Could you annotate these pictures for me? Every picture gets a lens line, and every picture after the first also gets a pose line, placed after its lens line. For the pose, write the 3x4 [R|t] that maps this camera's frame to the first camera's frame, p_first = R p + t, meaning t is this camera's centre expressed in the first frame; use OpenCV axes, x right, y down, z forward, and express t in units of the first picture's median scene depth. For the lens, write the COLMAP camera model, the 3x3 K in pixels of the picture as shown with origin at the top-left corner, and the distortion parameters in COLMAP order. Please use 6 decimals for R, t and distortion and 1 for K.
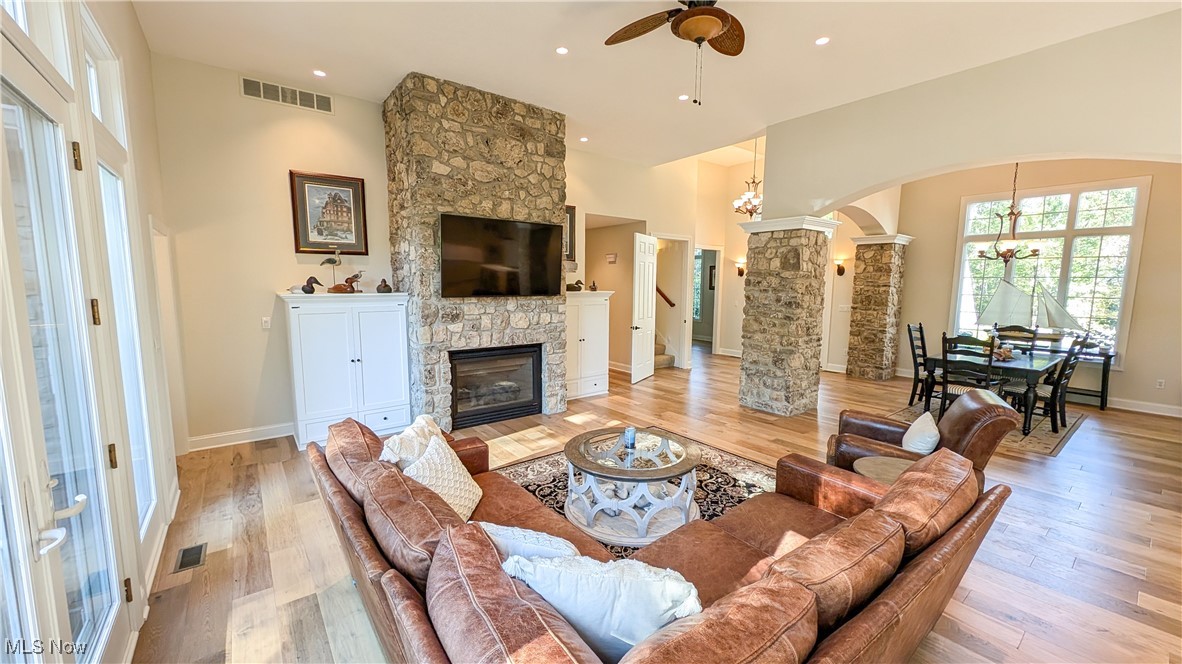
lens RADIAL K [[456.7, 0, 590.5], [0, 456.7, 336.2], [0, 0, 1]] dist [0.000503, -0.000062]
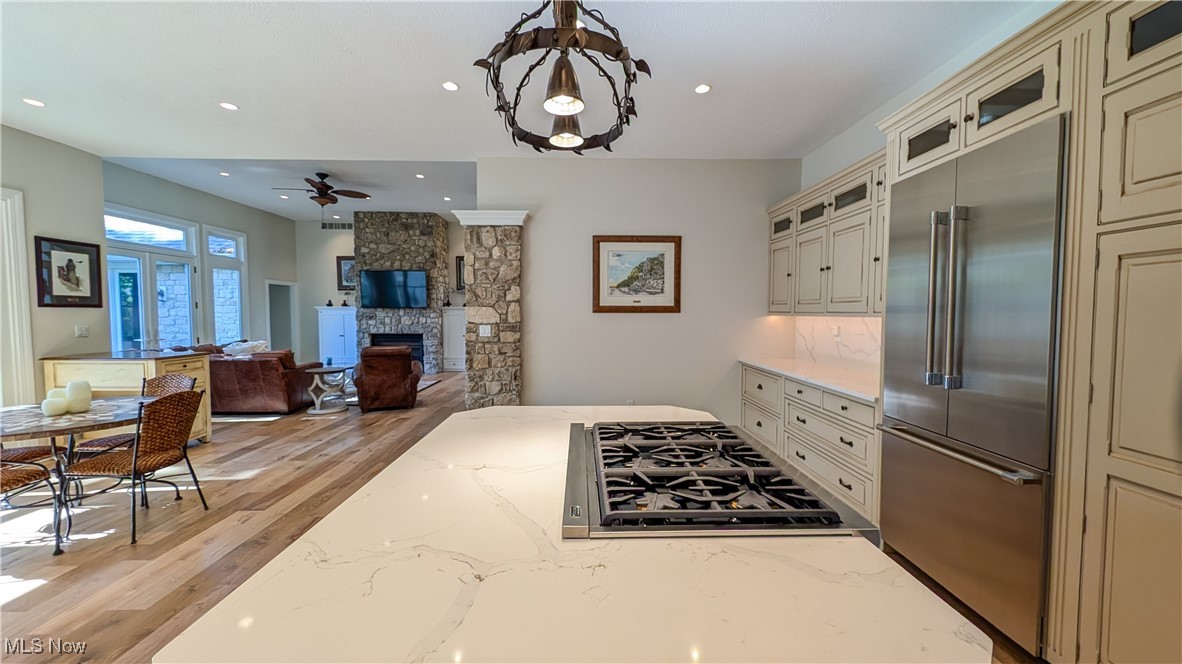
lens RADIAL K [[430.1, 0, 591.0], [0, 430.1, 332.0], [0, 0, 1]] dist [-0.010635, -0.000199]
pose [[0.814501, 0.020865, -0.579786, 1.658633], [-0.062070, 0.996751, -0.051329, 0.062647], [0.576832, 0.077795, 0.813150, -0.024812]]
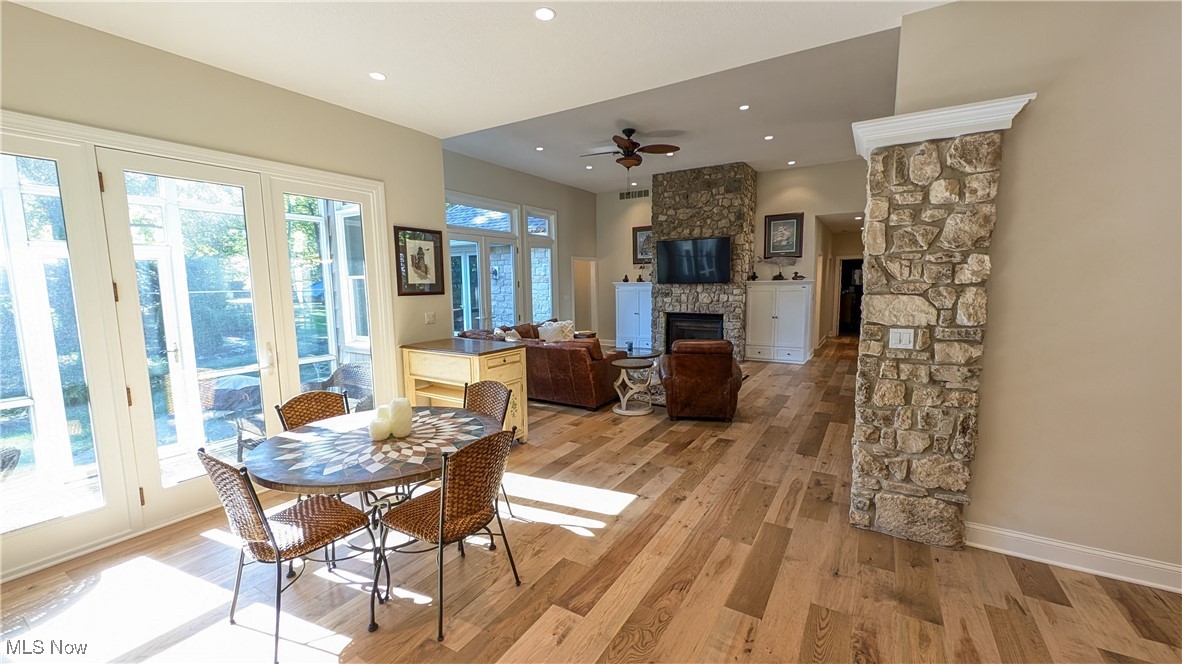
lens RADIAL K [[456.7, 0, 590.5], [0, 456.7, 336.2], [0, 0, 1]] dist [0.000503, -0.000062]
pose [[0.345361, 0.100092, -0.933117, 1.348342], [-0.093261, 0.993035, 0.072002, 0.023175], [0.933824, 0.062157, 0.352290, 0.049268]]
